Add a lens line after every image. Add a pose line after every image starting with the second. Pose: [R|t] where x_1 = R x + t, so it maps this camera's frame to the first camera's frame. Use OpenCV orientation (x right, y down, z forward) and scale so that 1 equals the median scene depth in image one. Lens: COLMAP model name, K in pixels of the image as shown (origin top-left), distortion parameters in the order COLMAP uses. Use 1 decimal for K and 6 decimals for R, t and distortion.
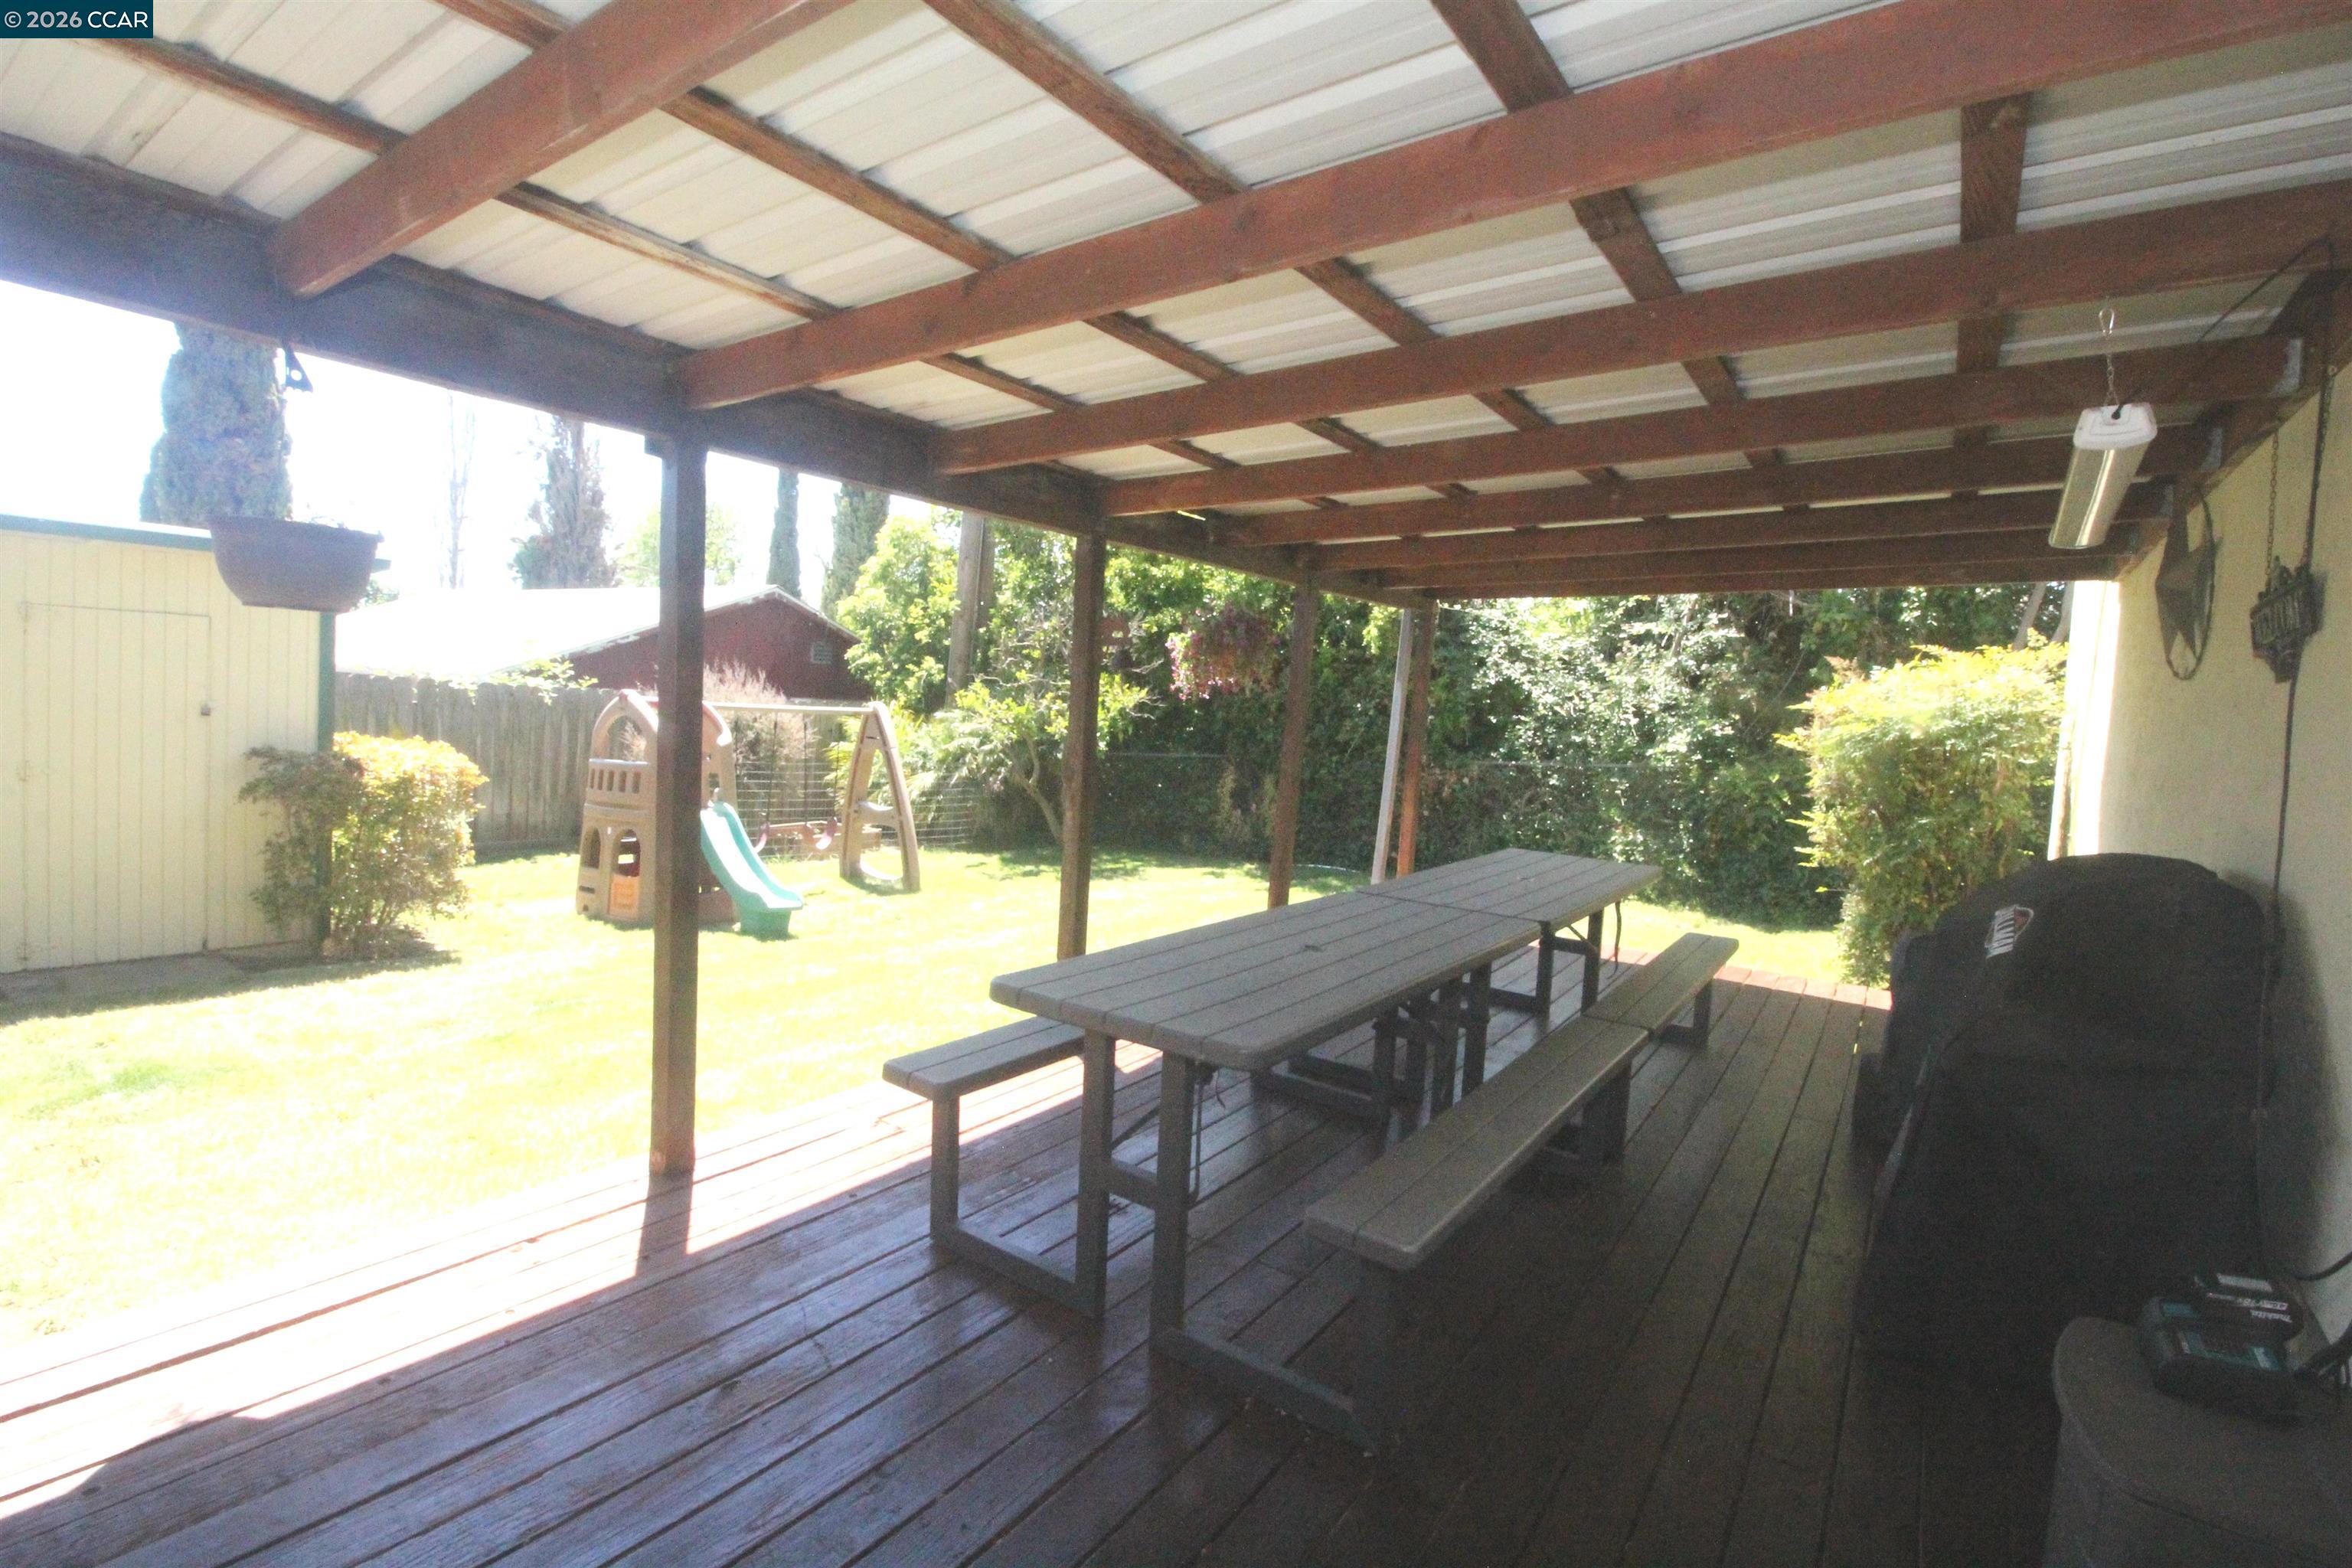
lens RADIAL K [[1086.8, 0, 1164.8], [0, 1086.8, 775.2], [0, 0, 1]] dist [-0.002535, -0.009157]
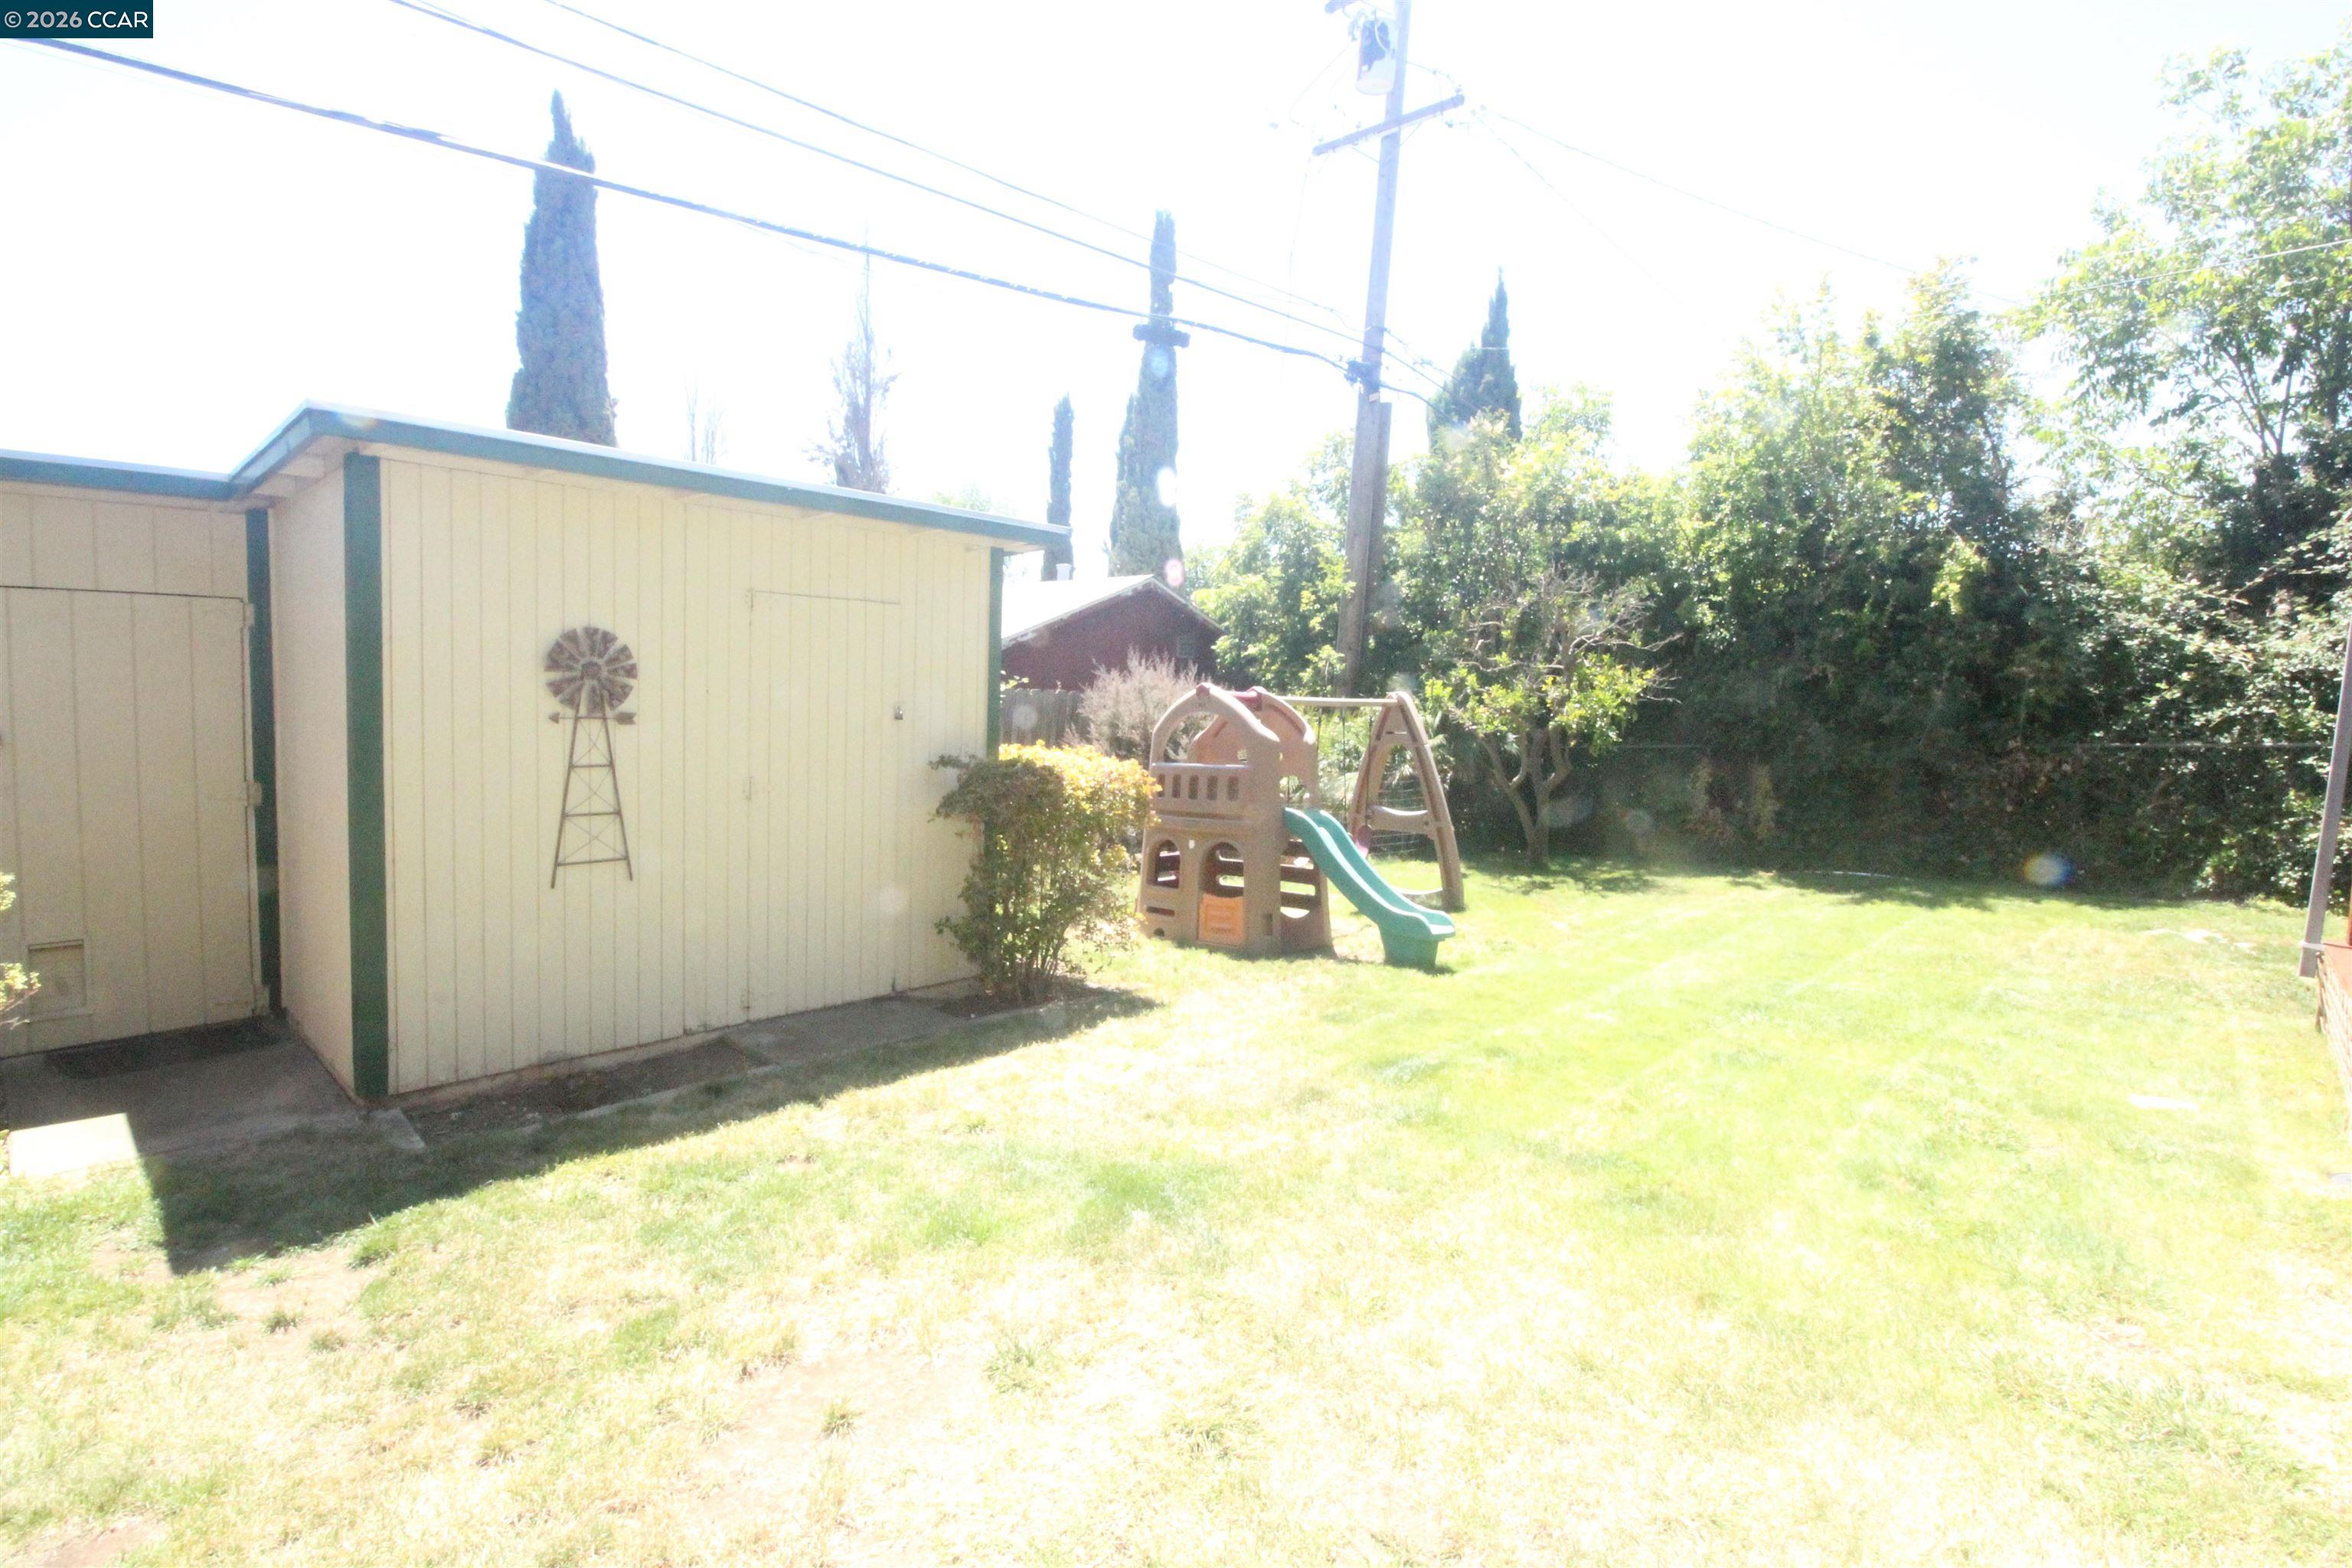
lens RADIAL K [[1086.8, 0, 1147.1], [0, 1086.8, 785.1], [0, 0, 1]] dist [-0.002535, -0.009157]
pose [[0.991105, -0.017516, -0.131926, -0.358491], [0.019049, 0.999765, 0.010367, -0.005239], [0.131713, -0.012787, 0.991205, 0.102463]]
